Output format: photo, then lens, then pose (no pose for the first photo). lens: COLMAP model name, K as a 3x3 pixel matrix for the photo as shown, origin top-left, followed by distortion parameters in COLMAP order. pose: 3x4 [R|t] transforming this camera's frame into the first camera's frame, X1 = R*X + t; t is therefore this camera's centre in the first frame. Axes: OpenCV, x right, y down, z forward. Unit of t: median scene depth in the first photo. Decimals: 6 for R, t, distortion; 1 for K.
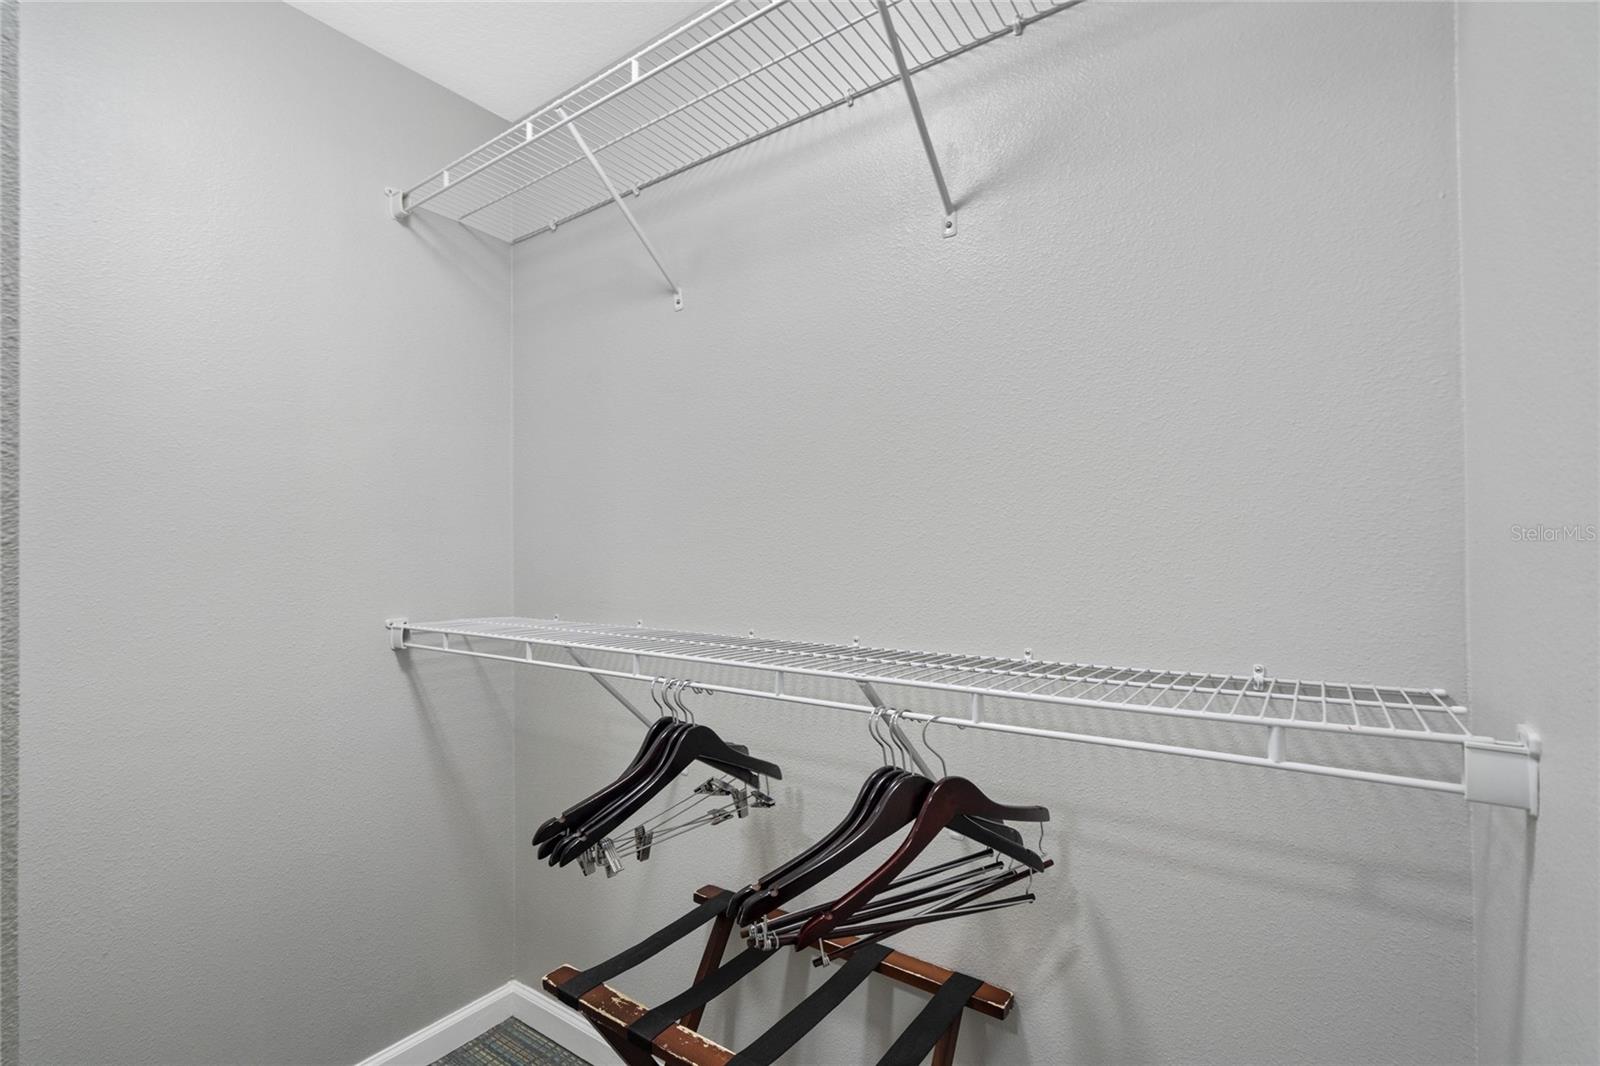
lens RADIAL K [[734.1, 0, 799.3], [0, 734.1, 547.1], [0, 0, 1]] dist [-0.005975, 0.002772]
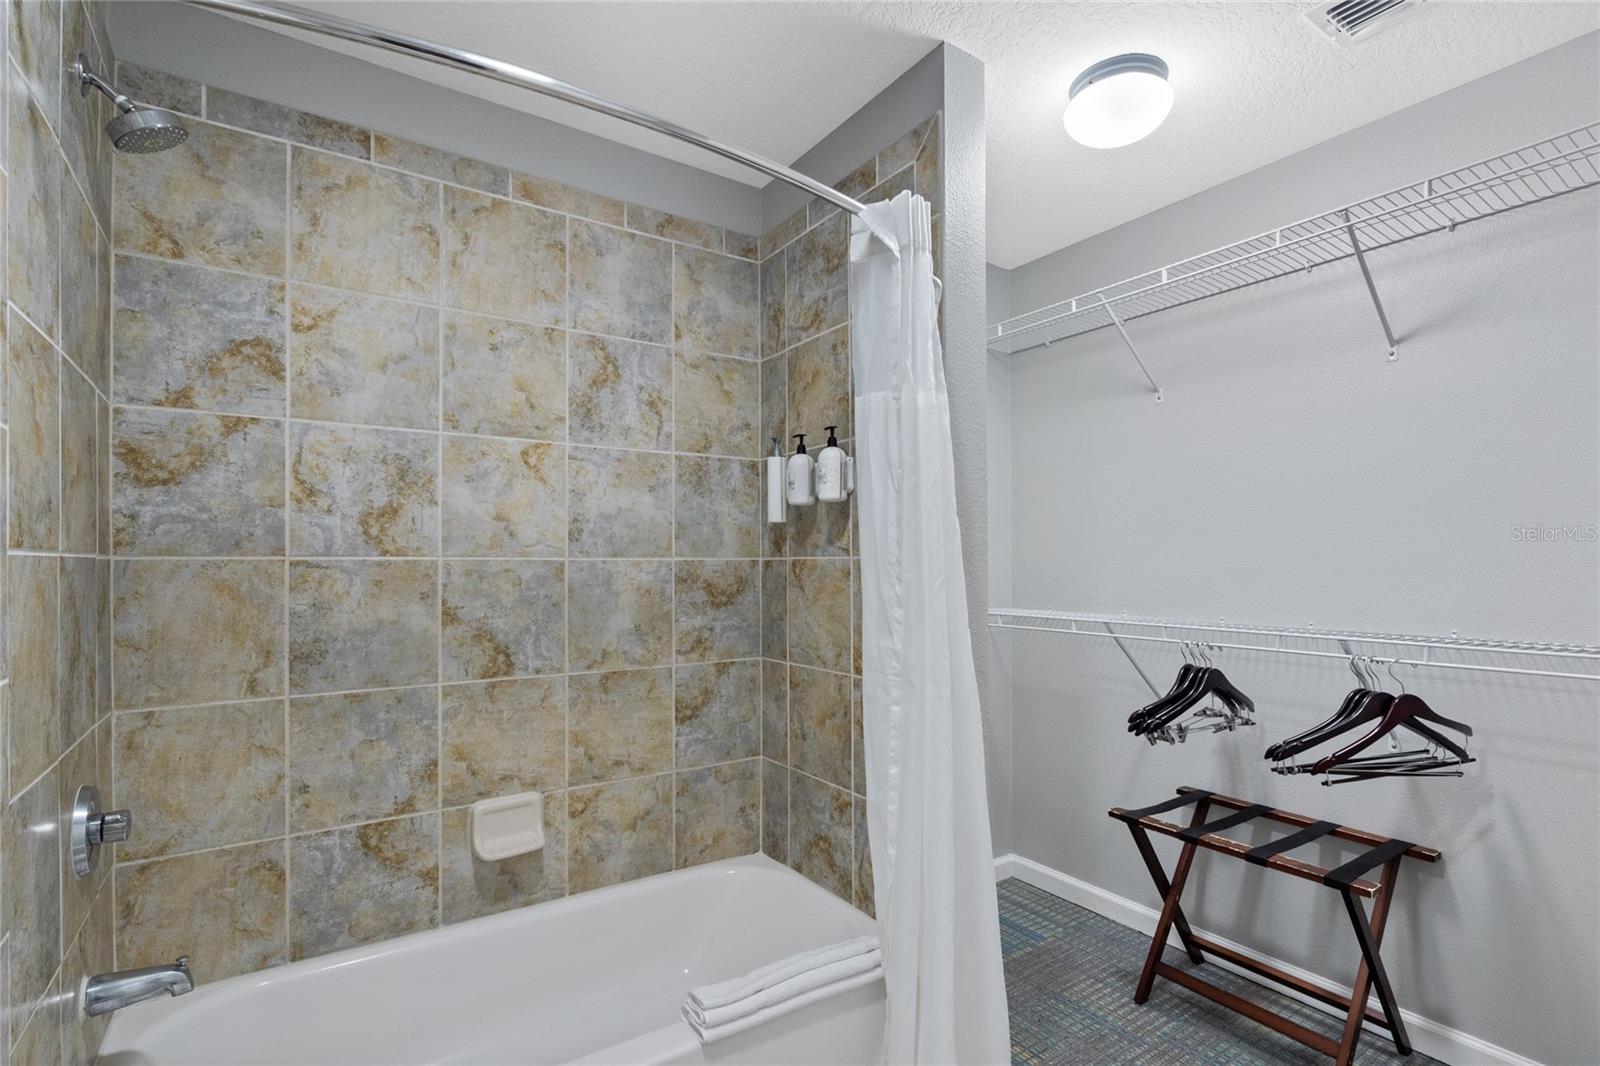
lens RADIAL K [[768.1, 0, 799.4], [0, 768.1, 561.2], [0, 0, 1]] dist [0.000009, 0.001267]
pose [[0.934544, 0.007831, -0.355762, -0.412905], [-0.005026, 0.999949, 0.008808, -0.017269], [0.355813, -0.006443, 0.934535, -1.026988]]
